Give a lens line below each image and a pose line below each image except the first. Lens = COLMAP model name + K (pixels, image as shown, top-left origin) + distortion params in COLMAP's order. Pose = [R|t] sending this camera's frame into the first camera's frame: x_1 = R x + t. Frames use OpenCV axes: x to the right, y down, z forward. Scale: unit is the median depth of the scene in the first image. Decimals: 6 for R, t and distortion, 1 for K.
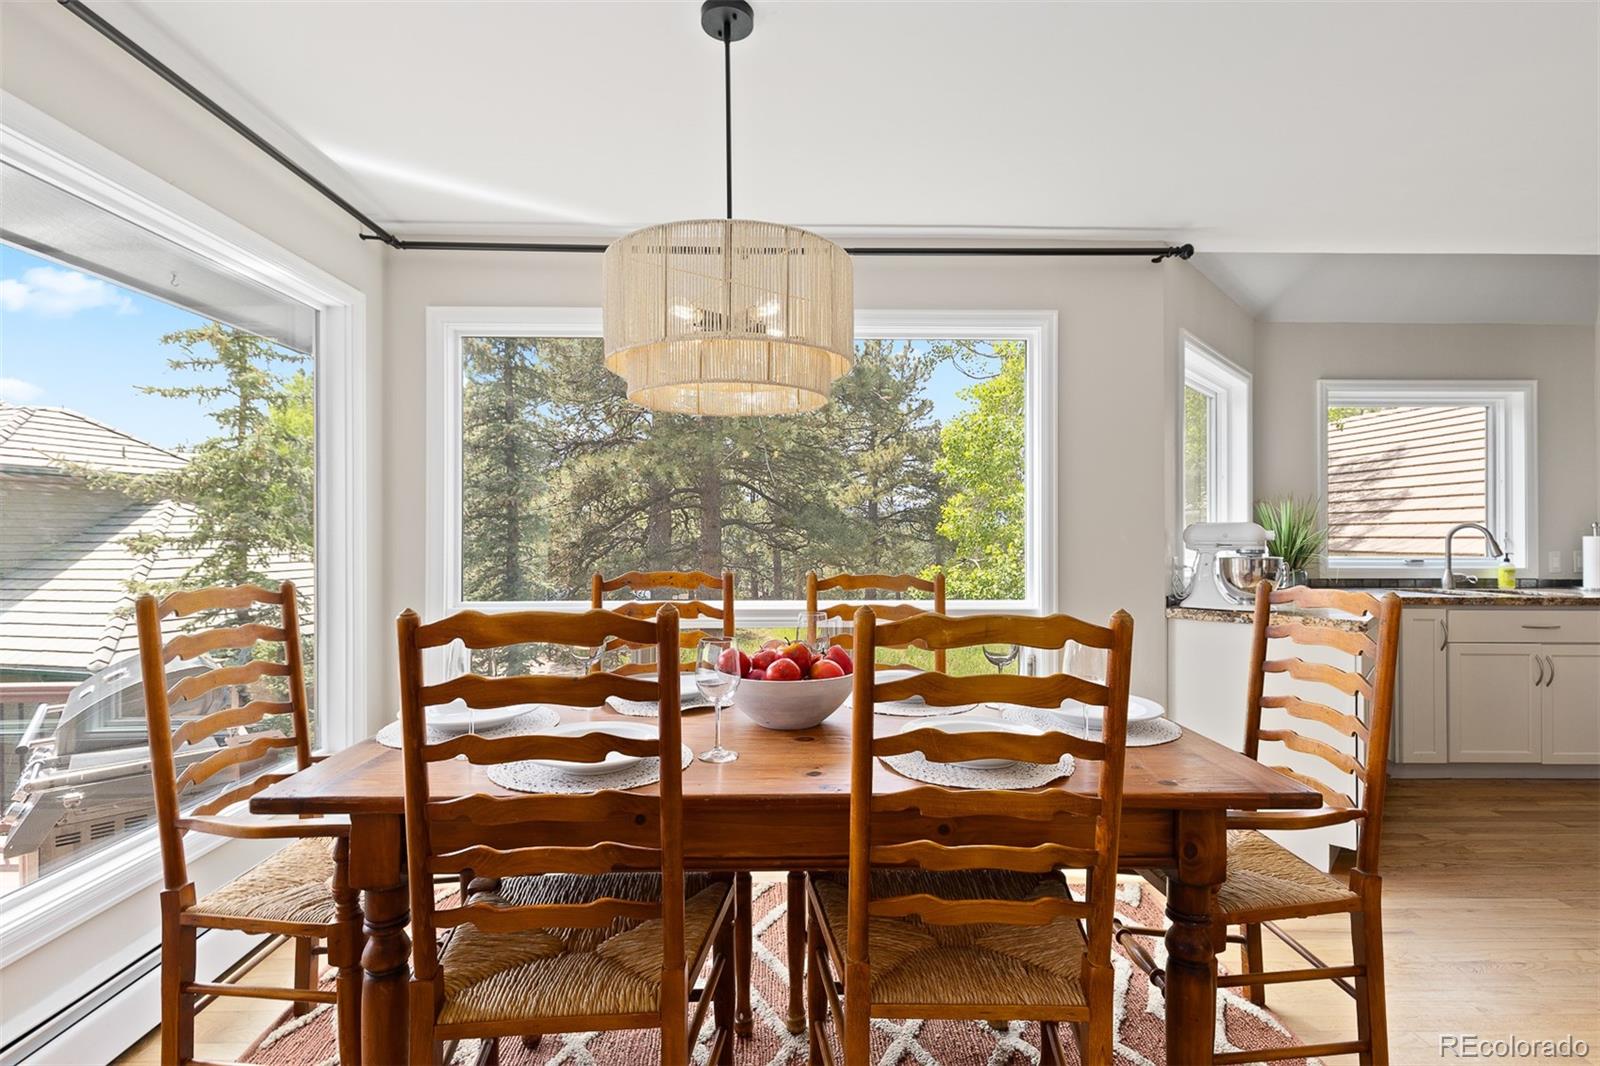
lens RADIAL K [[733.6, 0, 793.5], [0, 733.6, 530.4], [0, 0, 1]] dist [0.010723, -0.001114]
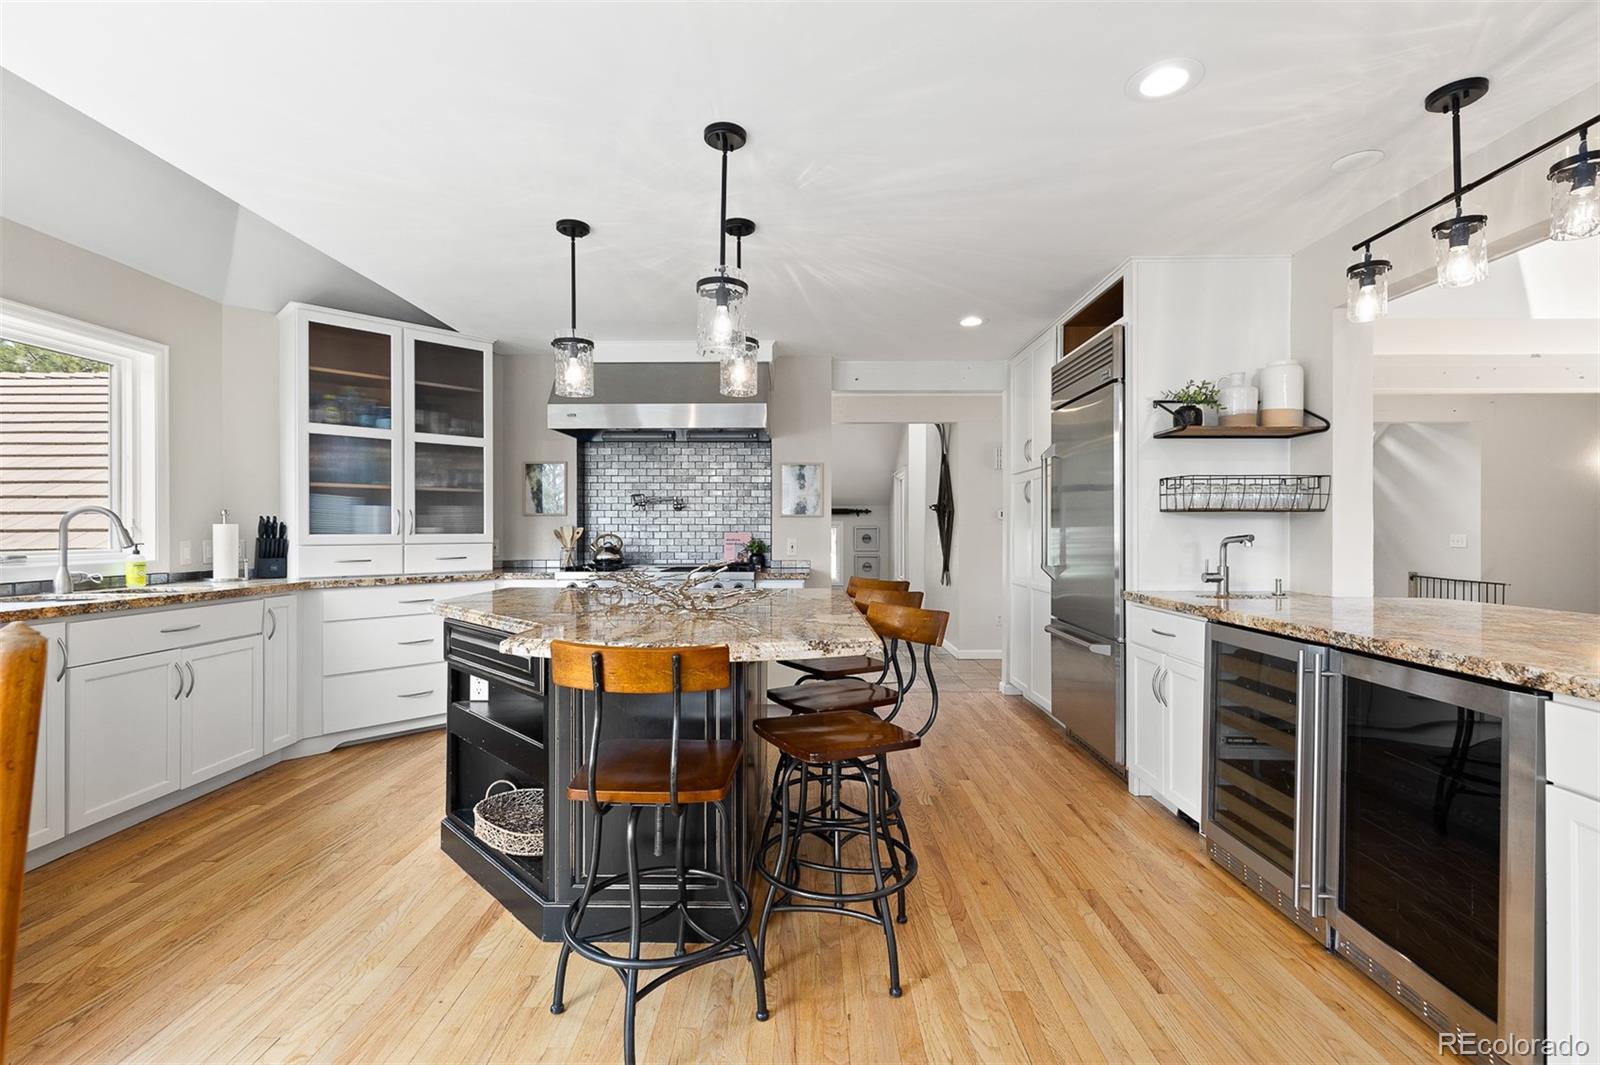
lens RADIAL K [[733.6, 0, 798.6], [0, 733.6, 530.5], [0, 0, 1]] dist [0.010723, -0.001114]
pose [[0.045988, 0.000423, 0.998942, 0.176418], [-0.003713, 0.999993, -0.000252, 0.013701], [-0.998935, -0.003698, 0.045989, 0.229517]]
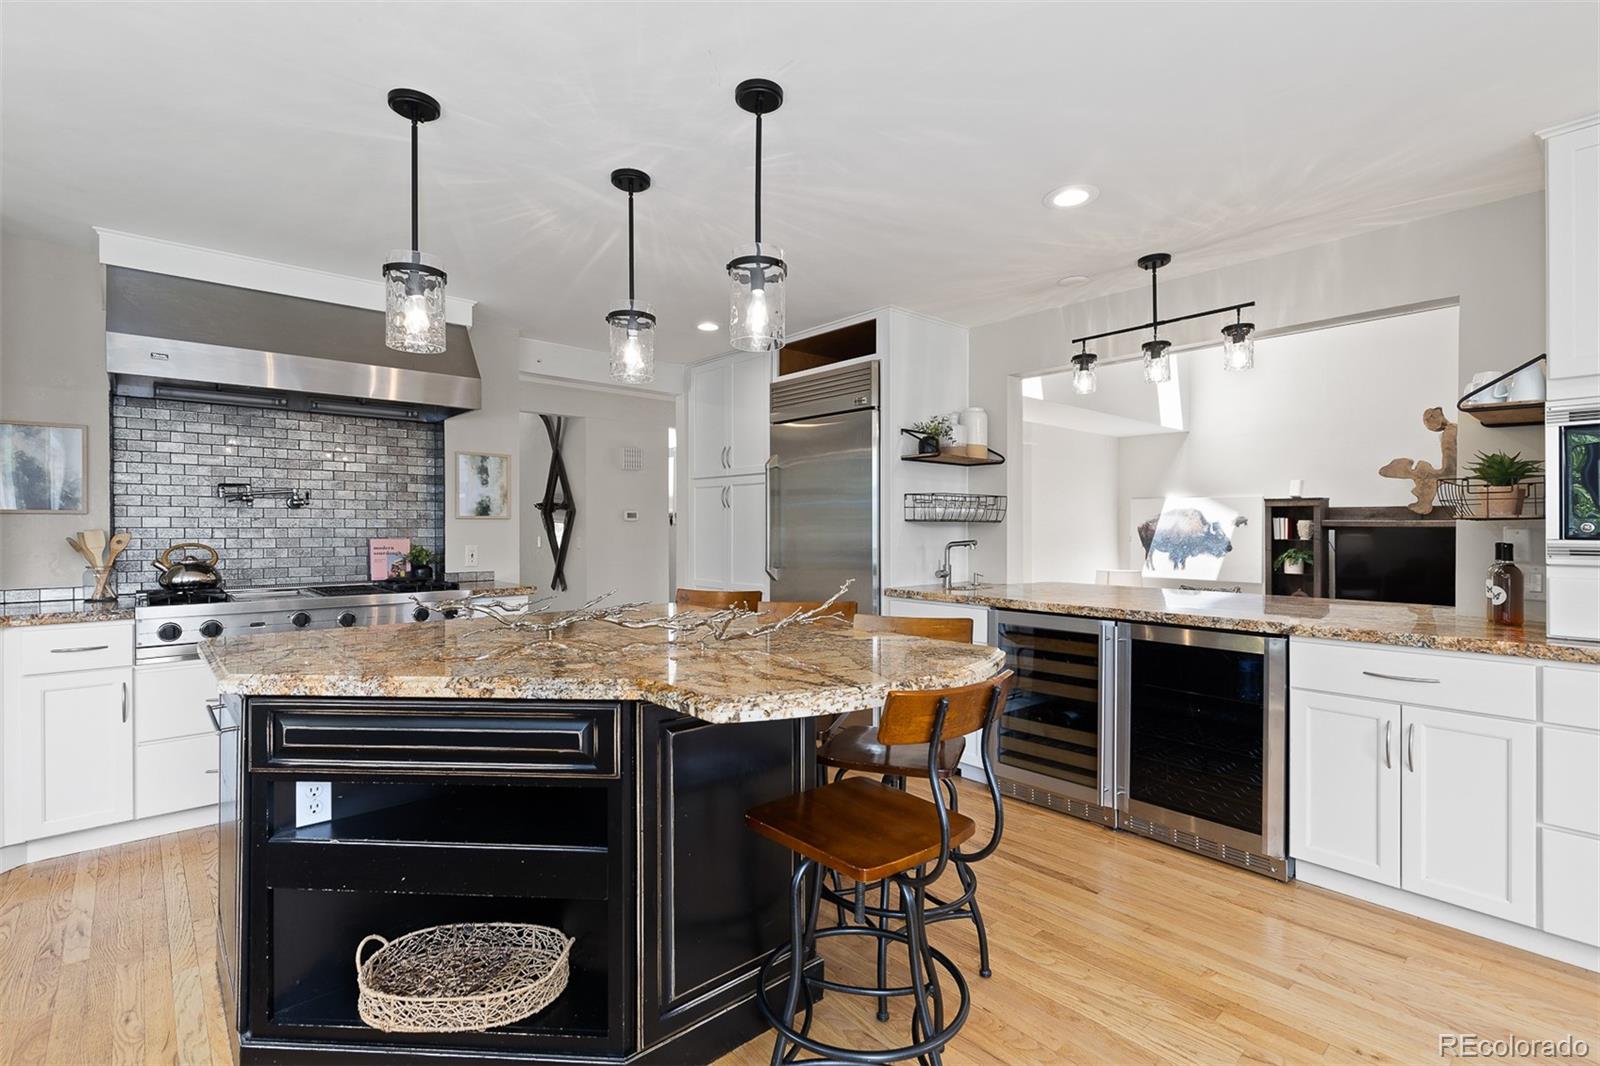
lens RADIAL K [[733.6, 0, 840.3], [0, 733.6, 531.4], [0, 0, 1]] dist [0.010723, -0.001114]
pose [[-0.639201, -0.005375, 0.769021, 0.314364], [-0.004657, 0.999984, 0.003118, 0.001754], [-0.769026, -0.001589, -0.639216, 0.571000]]
